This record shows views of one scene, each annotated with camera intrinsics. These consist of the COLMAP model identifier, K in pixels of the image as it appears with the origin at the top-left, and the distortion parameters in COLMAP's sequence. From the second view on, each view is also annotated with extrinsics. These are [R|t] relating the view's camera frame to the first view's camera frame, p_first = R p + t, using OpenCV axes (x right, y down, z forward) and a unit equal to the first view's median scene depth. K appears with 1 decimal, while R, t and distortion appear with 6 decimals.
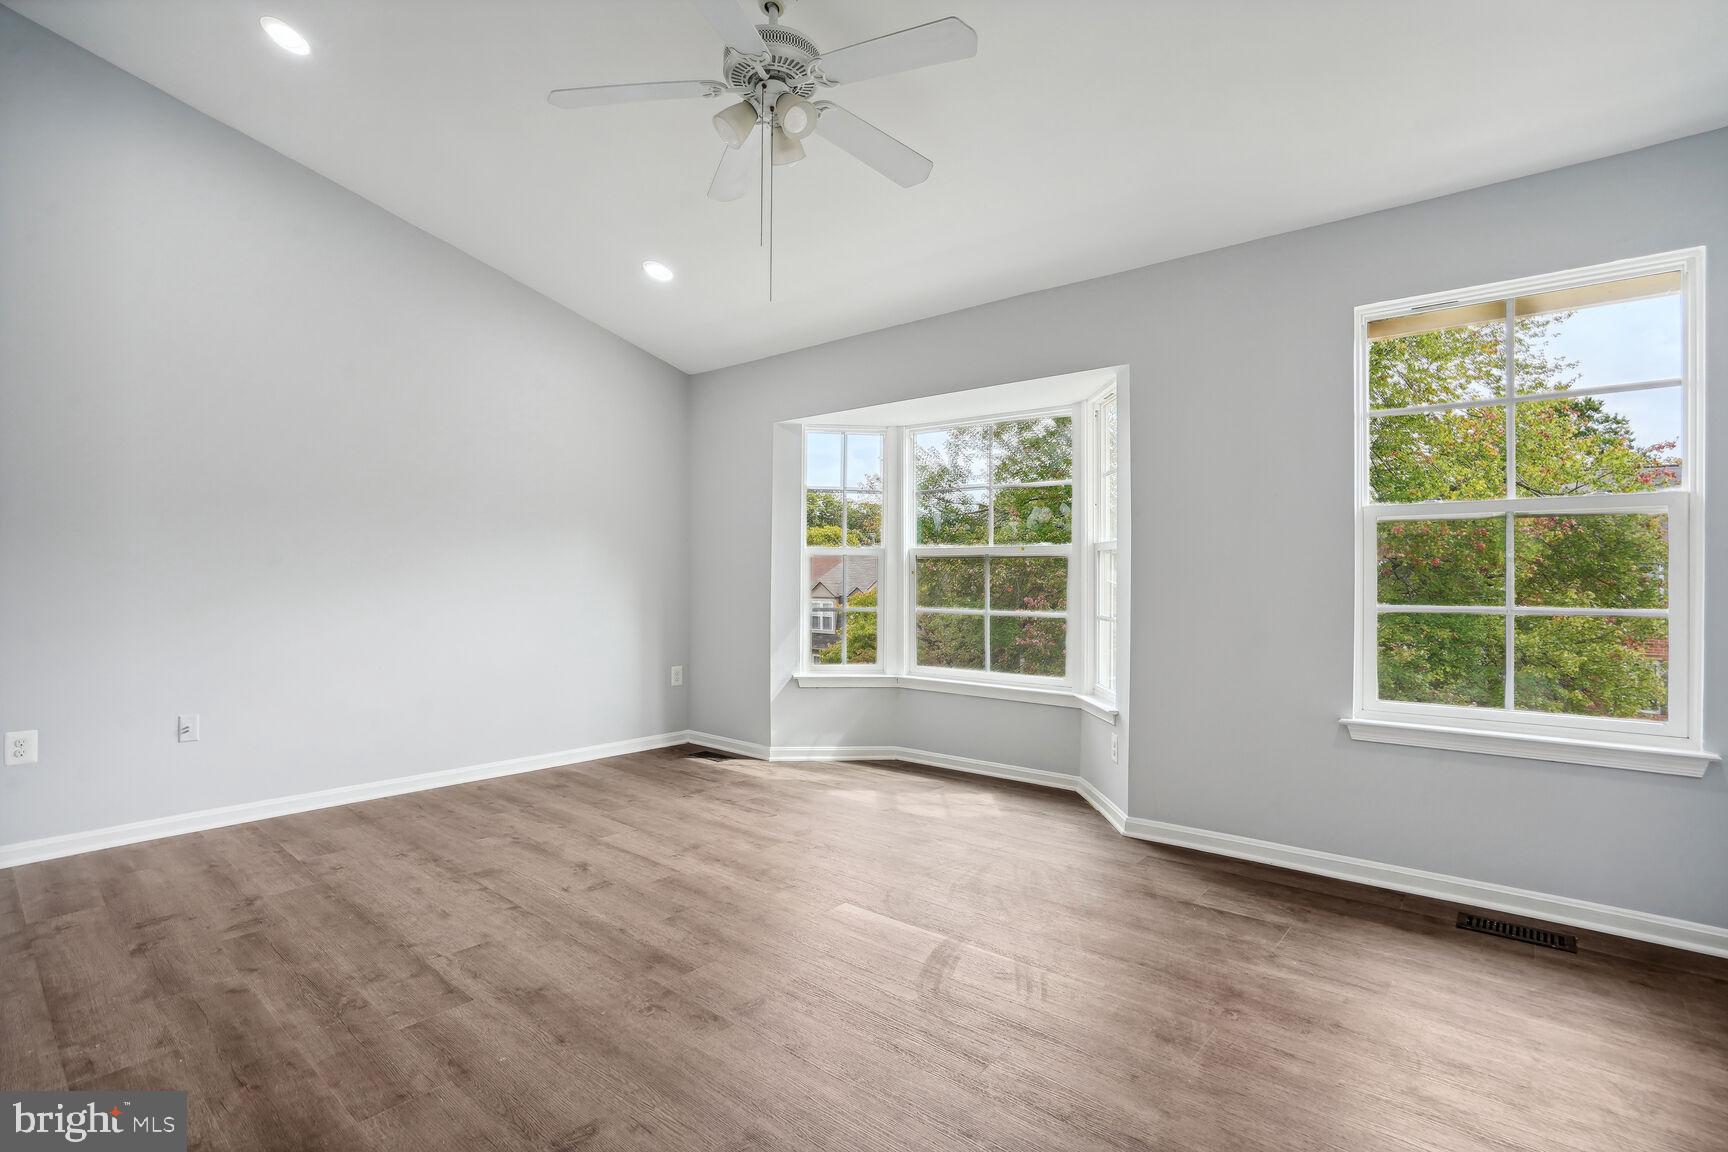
lens RADIAL K [[833.3, 0, 864.0], [0, 833.3, 576.0], [0, 0, 1]] dist [-0.023219, 0.000326]
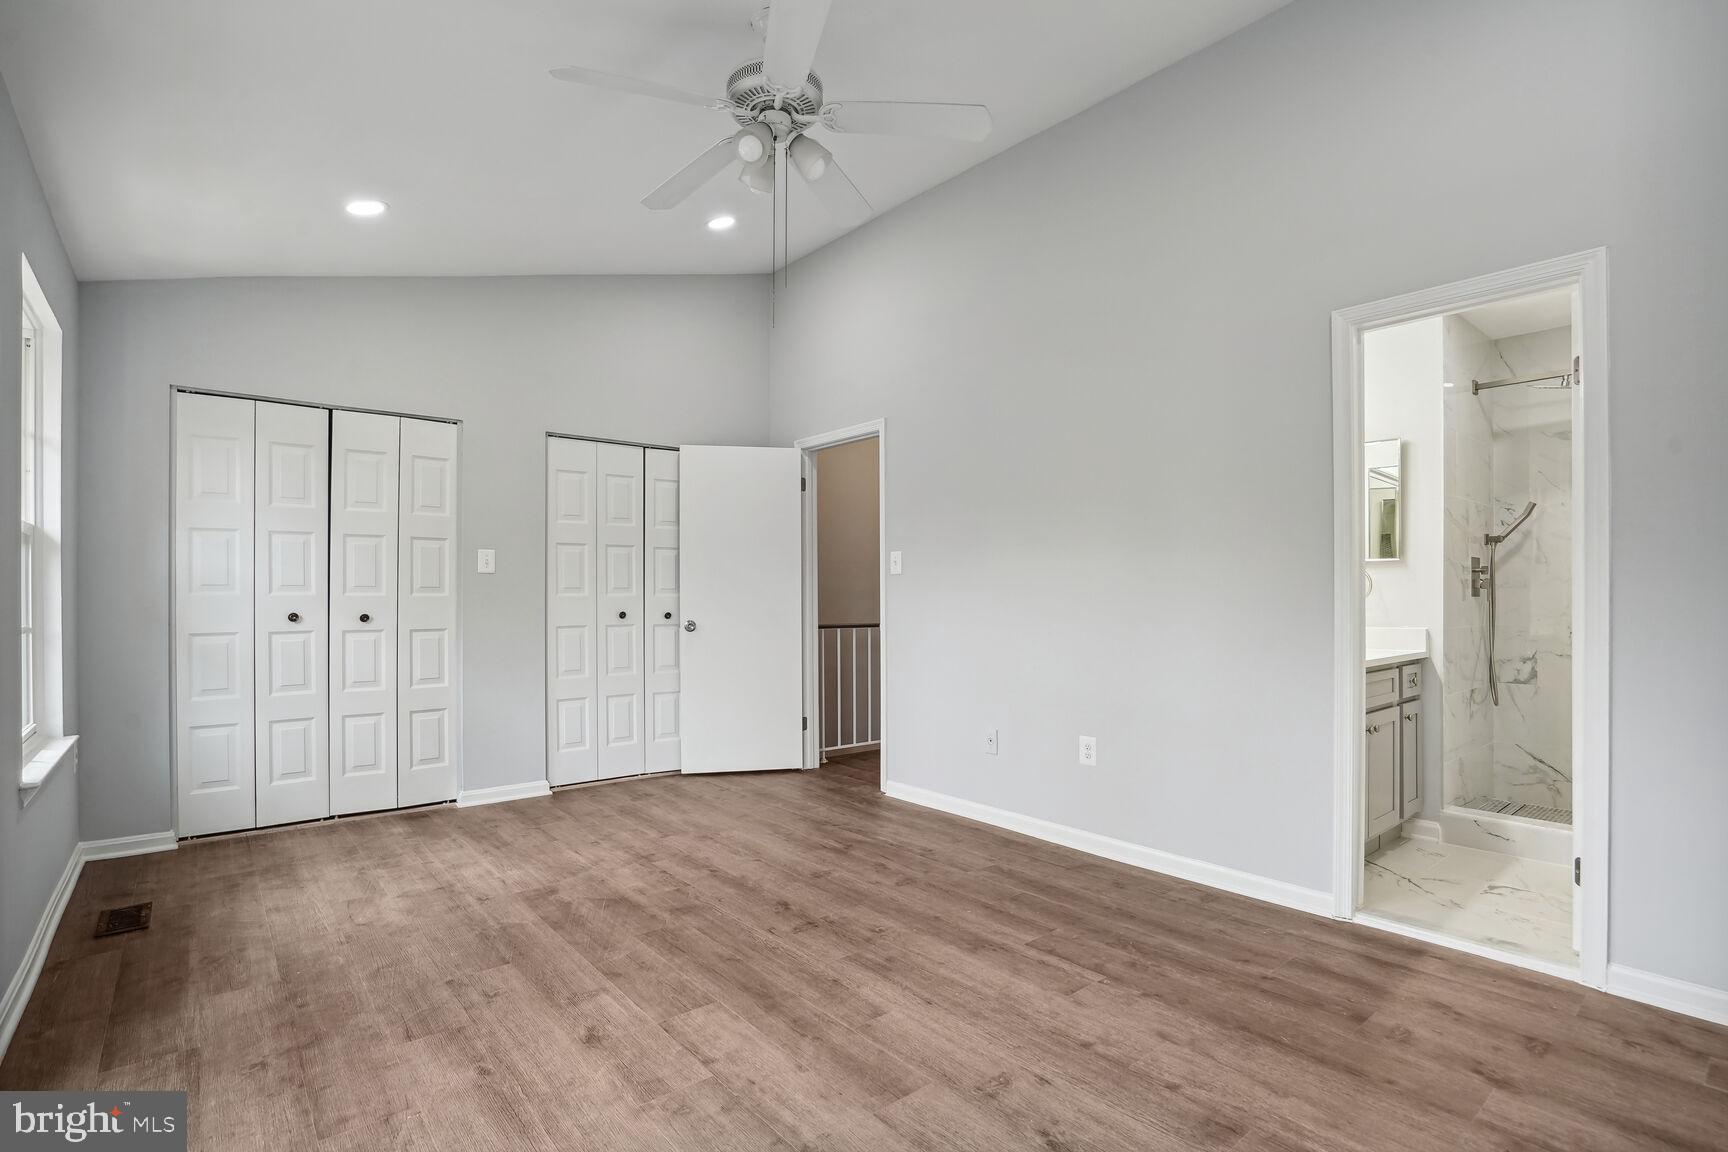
lens RADIAL K [[825.1, 0, 853.8], [0, 825.1, 588.3], [0, 0, 1]] dist [-0.058747, 0.026743]
pose [[-0.982792, 0.003832, 0.184674, -0.362656], [0.003077, 0.999986, -0.004379, -0.007810], [-0.184689, -0.003735, -0.982790, 1.799815]]
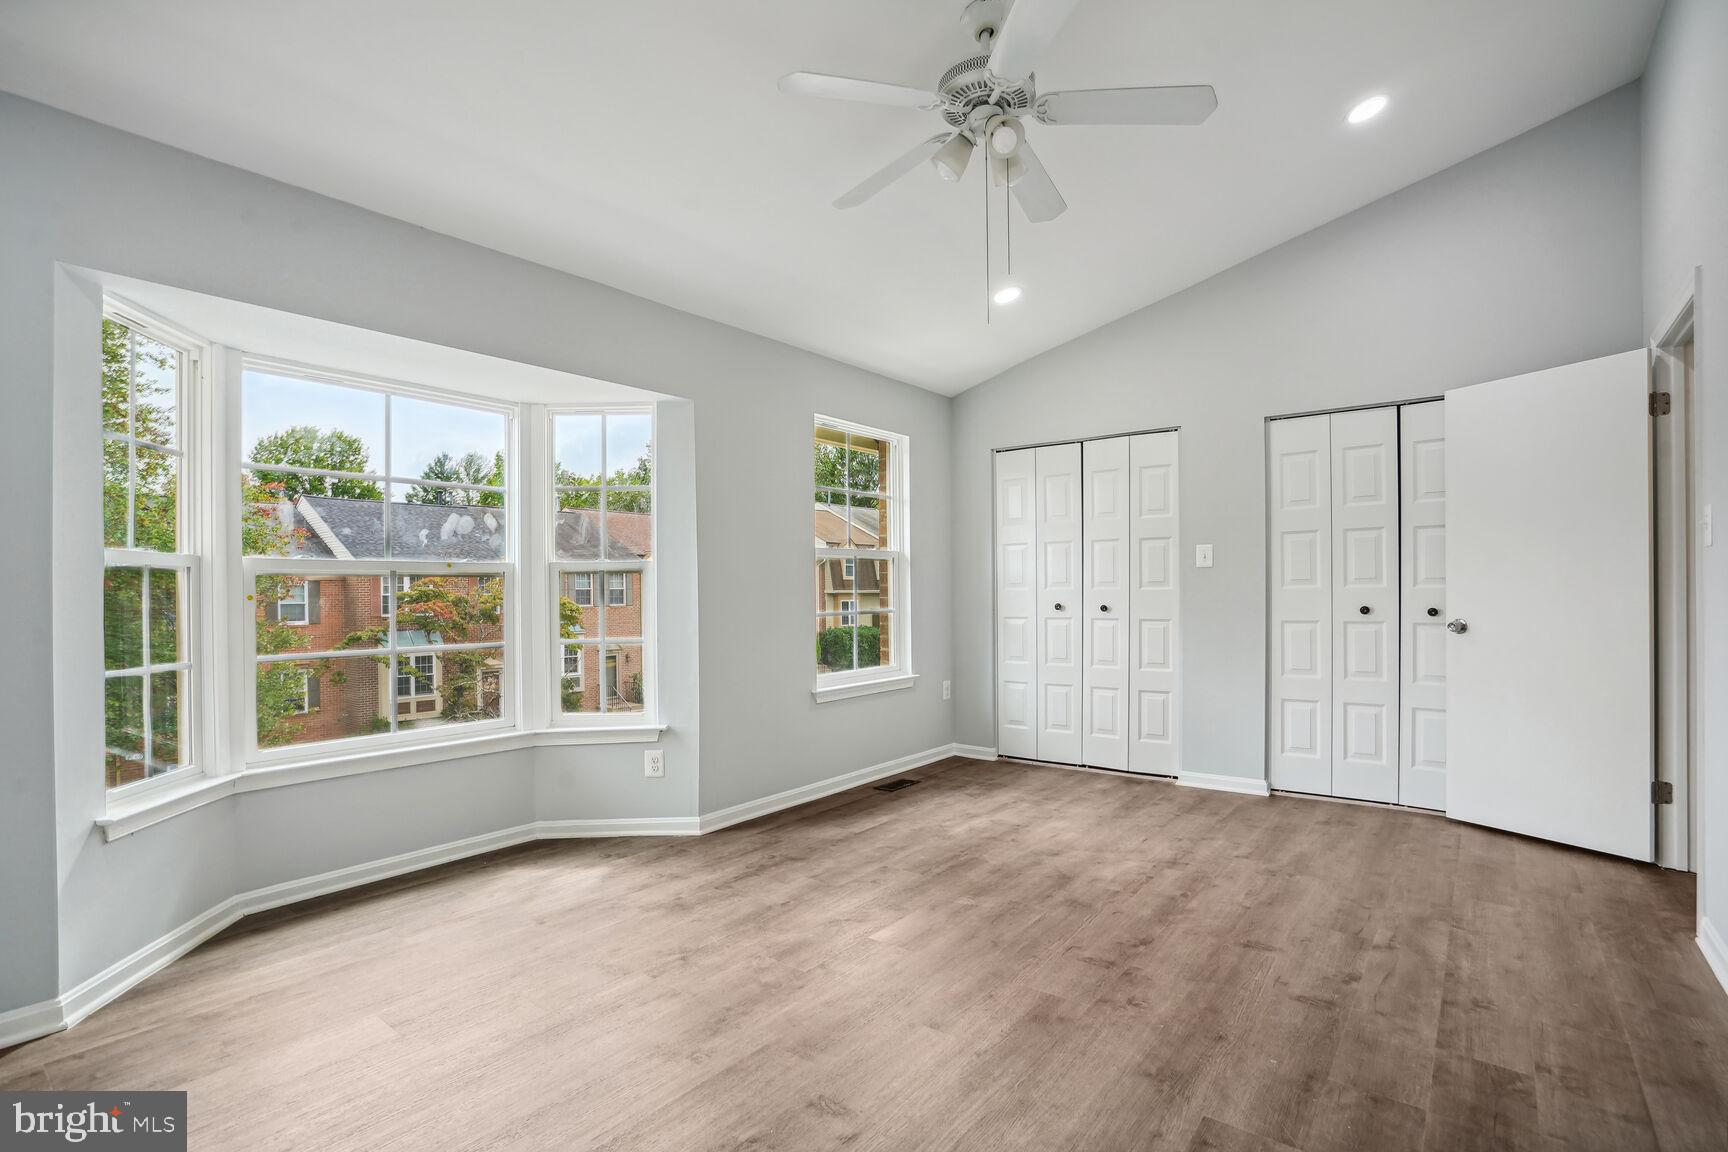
lens RADIAL K [[810.3, 0, 862.4], [0, 810.3, 585.4], [0, 0, 1]] dist [-0.061018, 0.022791]
pose [[-0.037060, 0.010719, 0.999256, -0.994546], [0.012781, 0.999866, -0.010252, -0.001310], [-0.999231, 0.012391, -0.037192, 1.090760]]
